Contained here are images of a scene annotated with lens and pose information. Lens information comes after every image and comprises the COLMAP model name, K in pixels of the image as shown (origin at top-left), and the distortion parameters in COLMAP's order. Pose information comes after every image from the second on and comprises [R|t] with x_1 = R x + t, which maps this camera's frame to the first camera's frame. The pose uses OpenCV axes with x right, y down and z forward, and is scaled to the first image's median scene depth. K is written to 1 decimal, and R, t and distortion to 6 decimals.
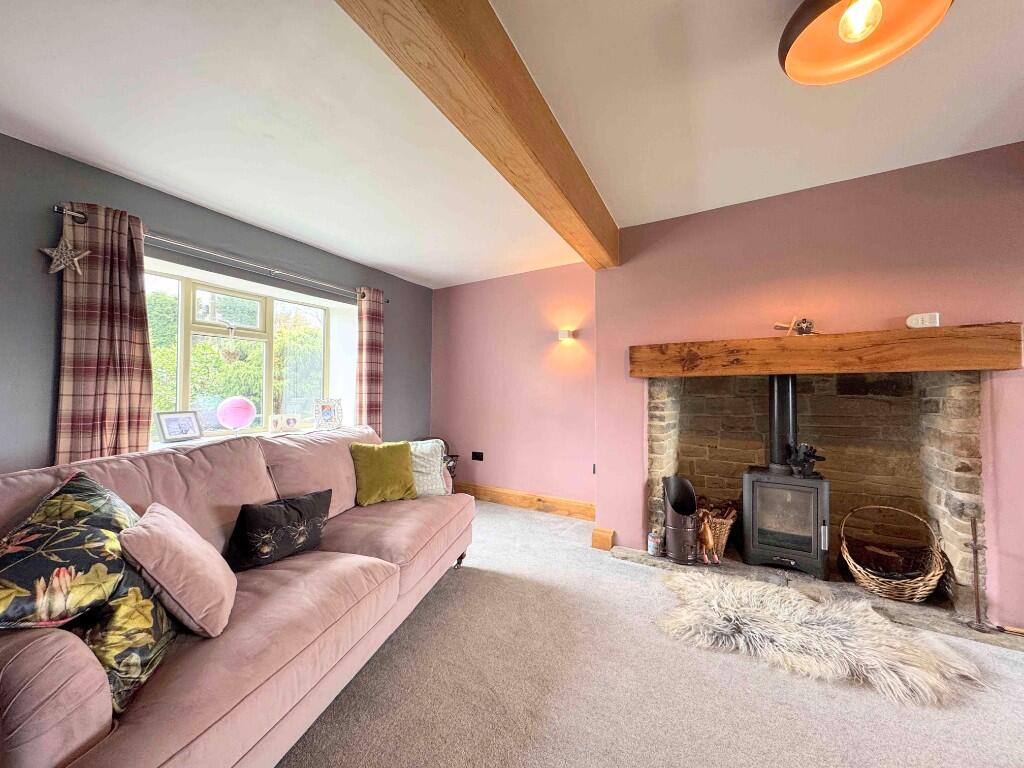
lens RADIAL K [[407.9, 0, 511.0], [0, 407.9, 383.4], [0, 0, 1]] dist [-0.001831, -0.000491]
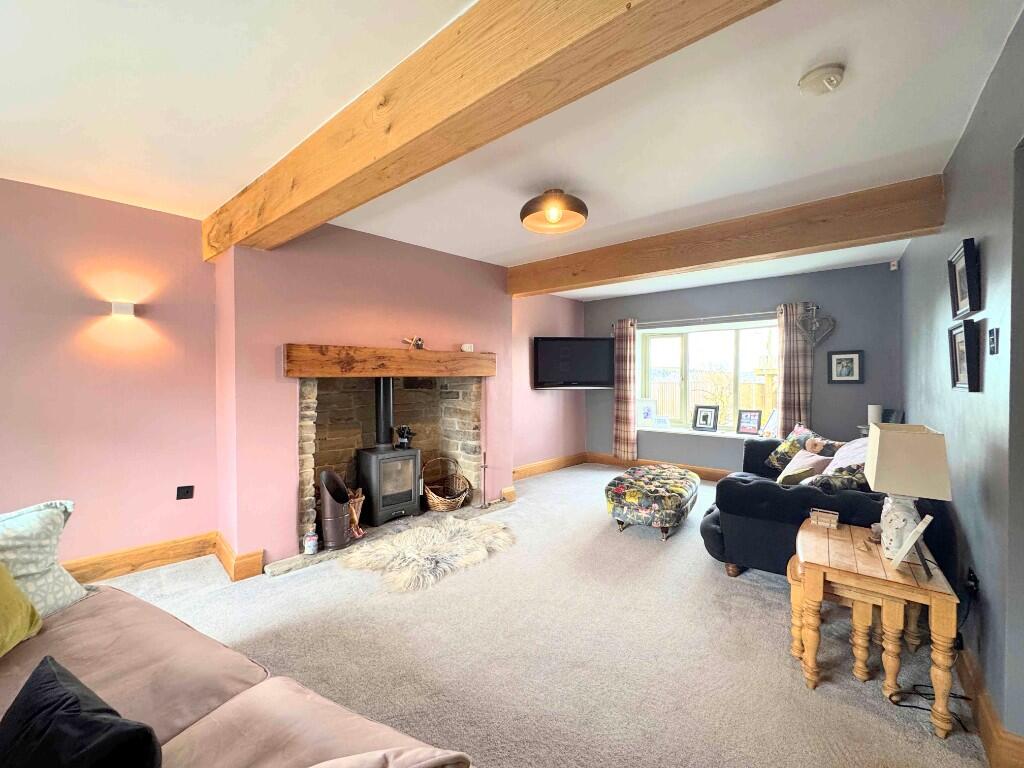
lens RADIAL K [[407.9, 0, 511.0], [0, 407.9, 383.4], [0, 0, 1]] dist [-0.001831, -0.000491]
pose [[0.236691, -0.019048, 0.971398, -0.588007], [-0.020365, 0.999491, 0.024561, -0.040669], [-0.971371, -0.025596, 0.236183, 0.341655]]
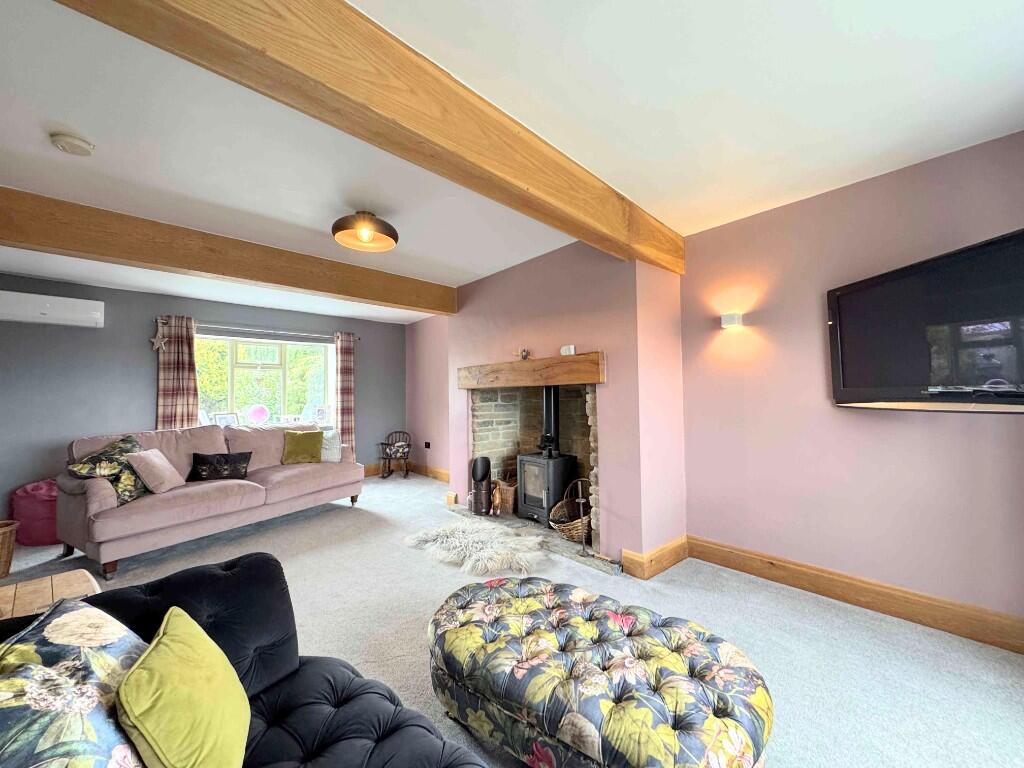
lens RADIAL K [[407.9, 0, 511.0], [0, 407.9, 383.4], [0, 0, 1]] dist [-0.001831, -0.000491]
pose [[0.955695, -0.025073, -0.293290, 1.091297], [0.024031, 0.999686, -0.007156, -0.024857], [0.293377, -0.000209, 0.955997, -0.428770]]
